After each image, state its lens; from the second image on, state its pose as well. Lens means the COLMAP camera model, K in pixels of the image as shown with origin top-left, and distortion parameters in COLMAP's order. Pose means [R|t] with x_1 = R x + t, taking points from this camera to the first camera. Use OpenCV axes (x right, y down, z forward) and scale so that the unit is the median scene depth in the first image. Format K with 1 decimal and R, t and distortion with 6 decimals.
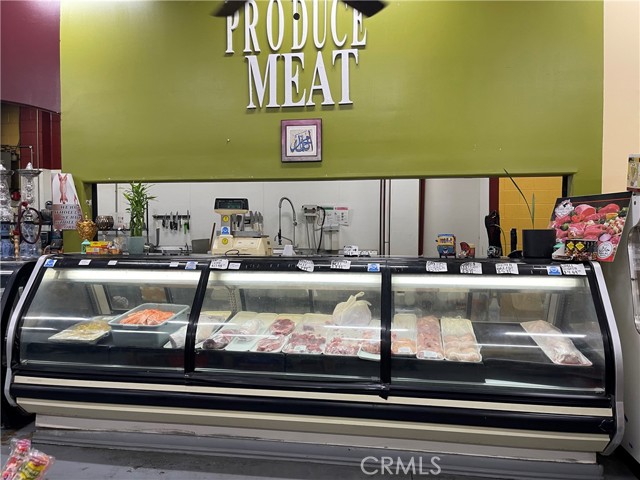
lens RADIAL K [[484.0, 0, 321.8], [0, 484.0, 242.6], [0, 0, 1]] dist [0.076188, -0.104154]
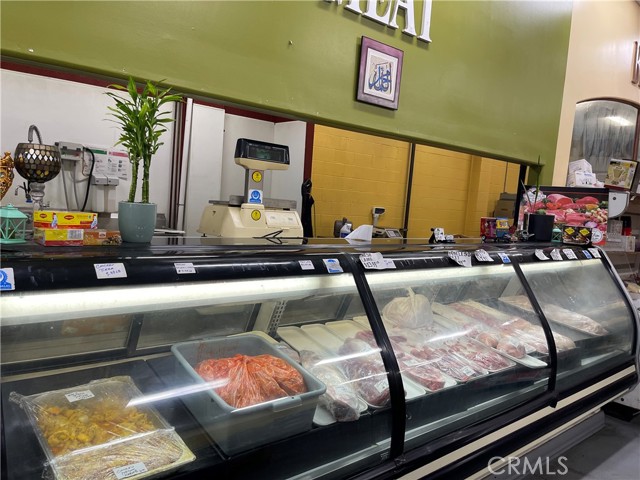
lens RADIAL K [[484.0, 0, 323.4], [0, 484.0, 236.3], [0, 0, 1]] dist [0.076188, -0.104154]
pose [[0.647033, -0.012756, 0.762355, -0.632057], [-0.051070, 0.996890, 0.060024, -0.017210], [-0.760749, -0.077771, 0.644369, 0.595468]]
